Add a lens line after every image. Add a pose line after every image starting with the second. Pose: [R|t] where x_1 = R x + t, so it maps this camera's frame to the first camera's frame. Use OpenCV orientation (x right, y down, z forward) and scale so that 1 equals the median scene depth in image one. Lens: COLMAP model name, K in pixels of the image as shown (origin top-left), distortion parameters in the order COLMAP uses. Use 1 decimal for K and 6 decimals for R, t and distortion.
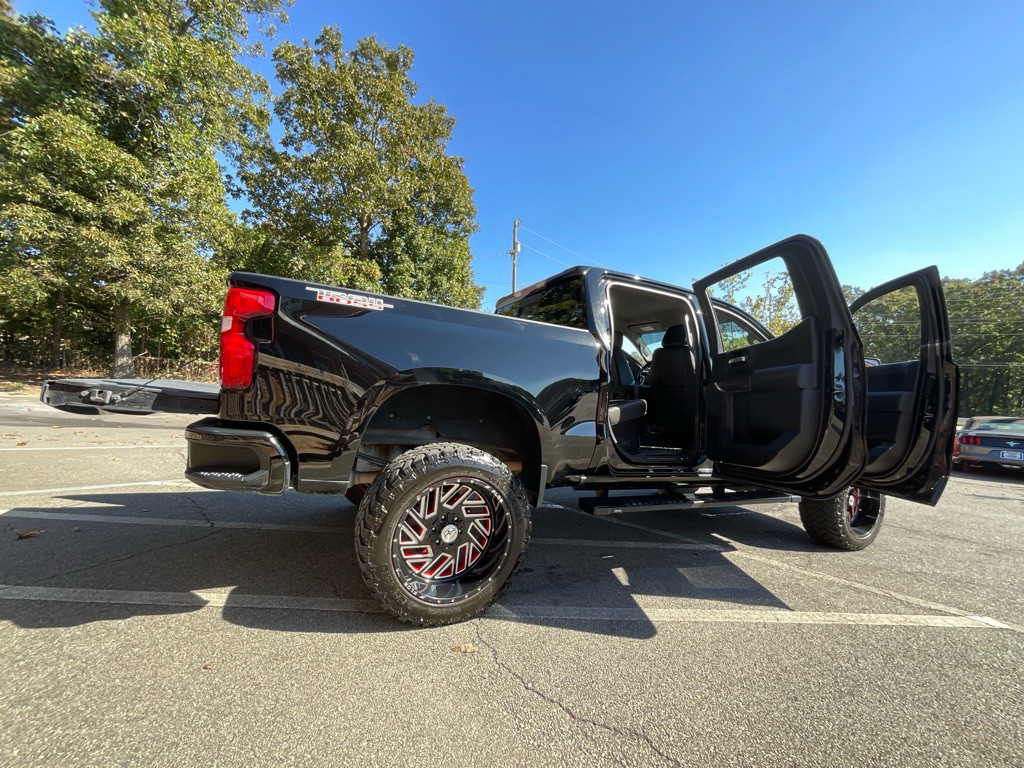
lens RADIAL K [[414.6, 0, 512.0], [0, 414.6, 384.0], [0, 0, 1]] dist [0.001471, -0.003291]
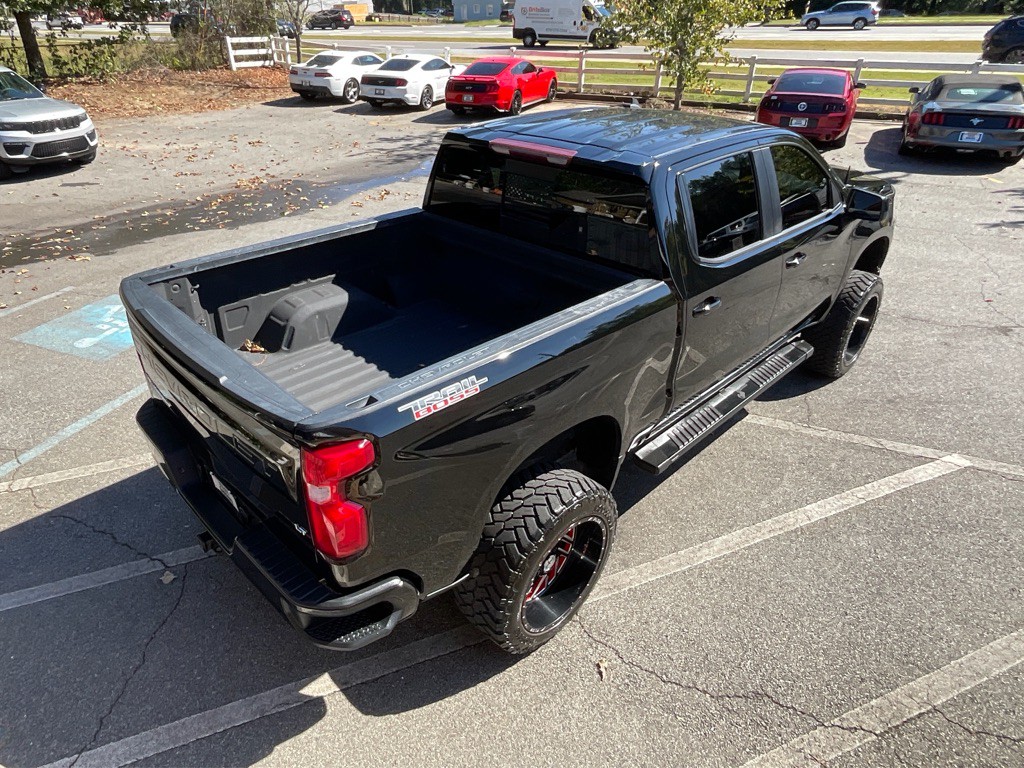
lens RADIAL K [[639.7, 0, 461.4], [0, 639.7, 356.4], [0, 0, 1]] dist [0.003244, -0.002645]
pose [[0.955017, -0.203301, 0.215898, -0.530735], [0.065116, 0.854017, 0.516153, -0.758510], [-0.289315, -0.478877, 0.828839, 0.080590]]
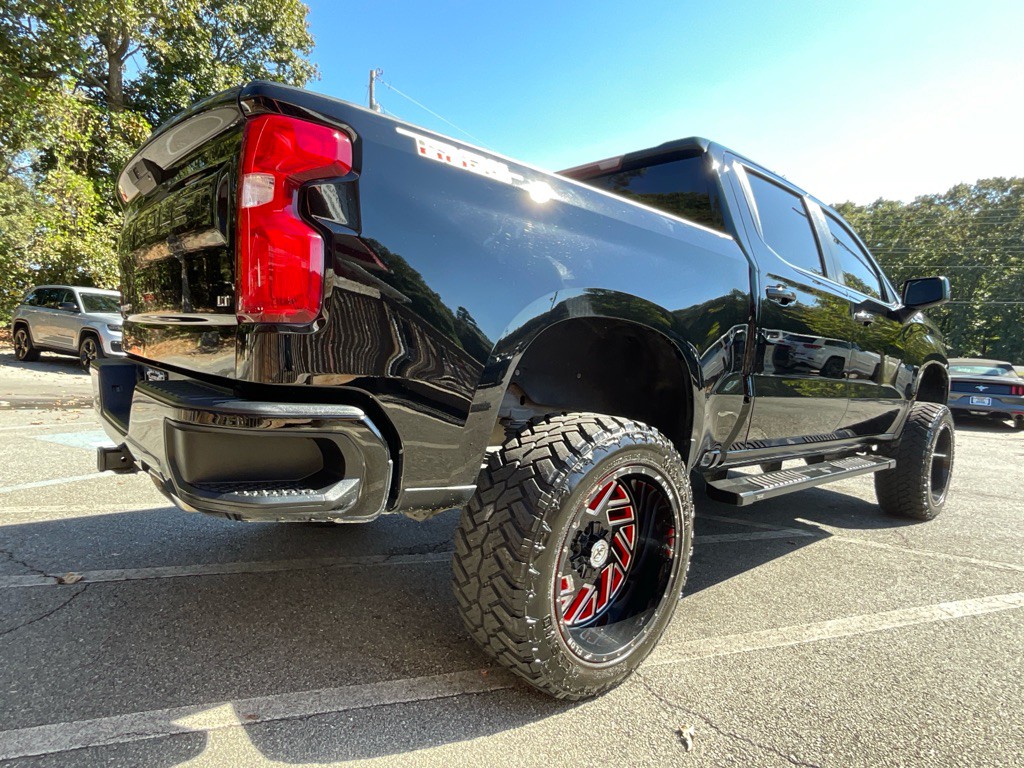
lens RADIAL K [[581.3, 0, 512.0], [0, 581.3, 384.0], [0, 0, 1]] dist [-0.000585, 0.000055]
pose [[0.964406, -0.025790, 0.263166, -0.482554], [-0.001566, 0.994658, 0.103215, 0.010202], [-0.264422, -0.099953, 0.959213, 0.198216]]
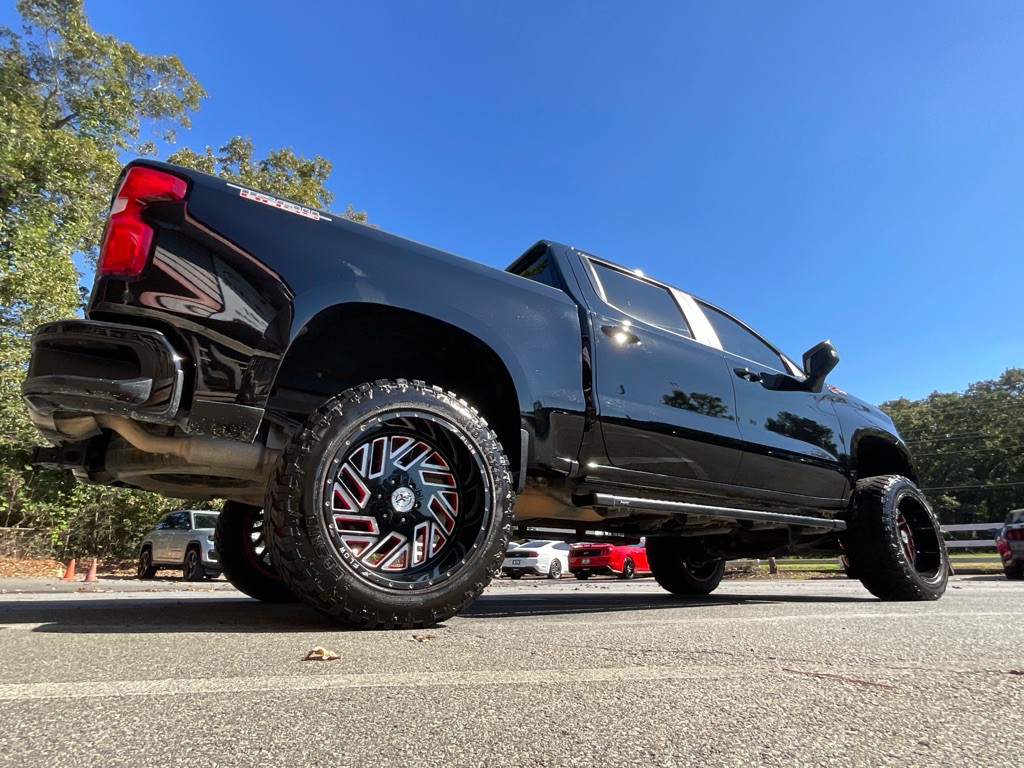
lens RADIAL K [[530.5, 0, 512.0], [0, 530.5, 384.0], [0, 0, 1]] dist [0.005136, -0.000441]
pose [[0.991504, -0.033538, 0.125680, -0.069597], [0.070794, 0.949694, -0.305074, 0.441469], [-0.109125, 0.311379, 0.943999, 0.055269]]
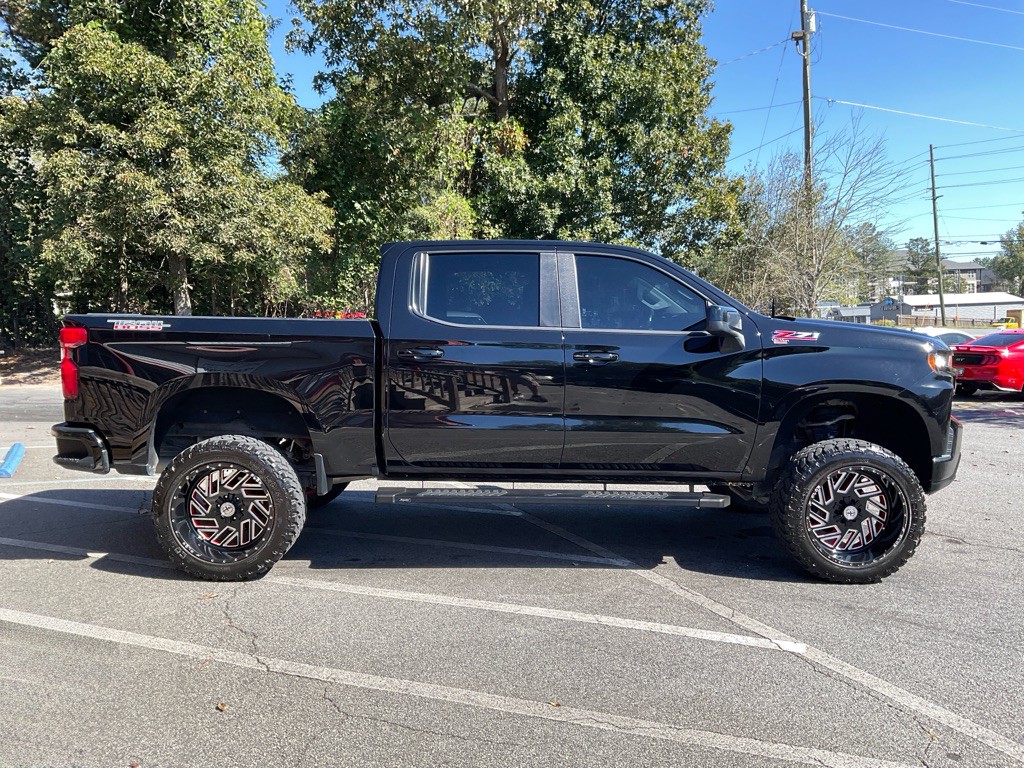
lens RADIAL K [[840.8, 0, 512.0], [0, 840.8, 384.0], [0, 0, 1]] dist [0.047703, -0.092241]
pose [[0.899399, -0.040878, -0.435212, 1.591791], [0.076178, 0.995040, 0.063965, -0.090812], [0.430439, -0.090684, 0.898053, -0.772628]]
